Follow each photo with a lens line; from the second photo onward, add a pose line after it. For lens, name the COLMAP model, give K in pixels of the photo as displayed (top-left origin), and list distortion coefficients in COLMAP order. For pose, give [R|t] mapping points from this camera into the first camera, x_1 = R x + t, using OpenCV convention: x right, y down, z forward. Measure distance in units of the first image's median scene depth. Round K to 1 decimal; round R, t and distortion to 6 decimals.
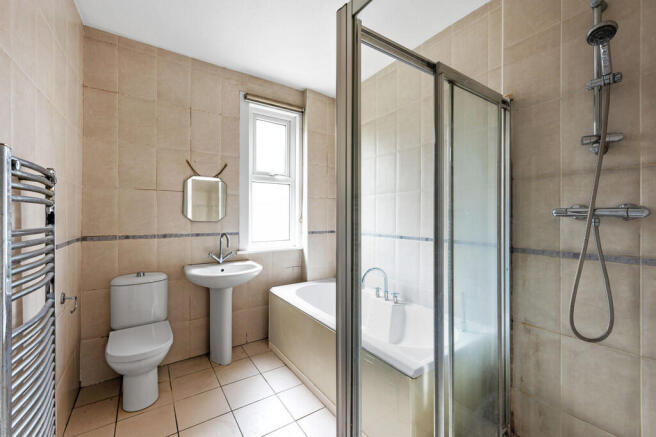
lens RADIAL K [[275.8, 0, 331.2], [0, 275.8, 218.8], [0, 0, 1]] dist [-0.002814, -0.000568]
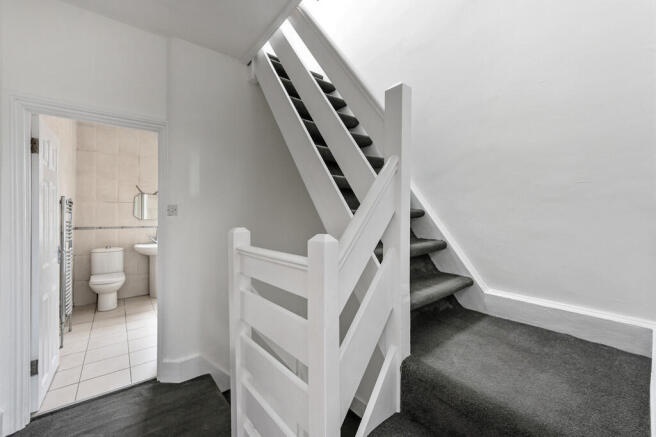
lens RADIAL K [[261.0, 0, 325.1], [0, 261.0, 217.4], [0, 0, 1]] dist [0.000292, 0.000052]
pose [[0.996653, -0.002711, 0.081708, 0.623097], [0.003616, 0.999934, -0.010930, 0.020785], [-0.081673, 0.011189, 0.996596, -0.877024]]
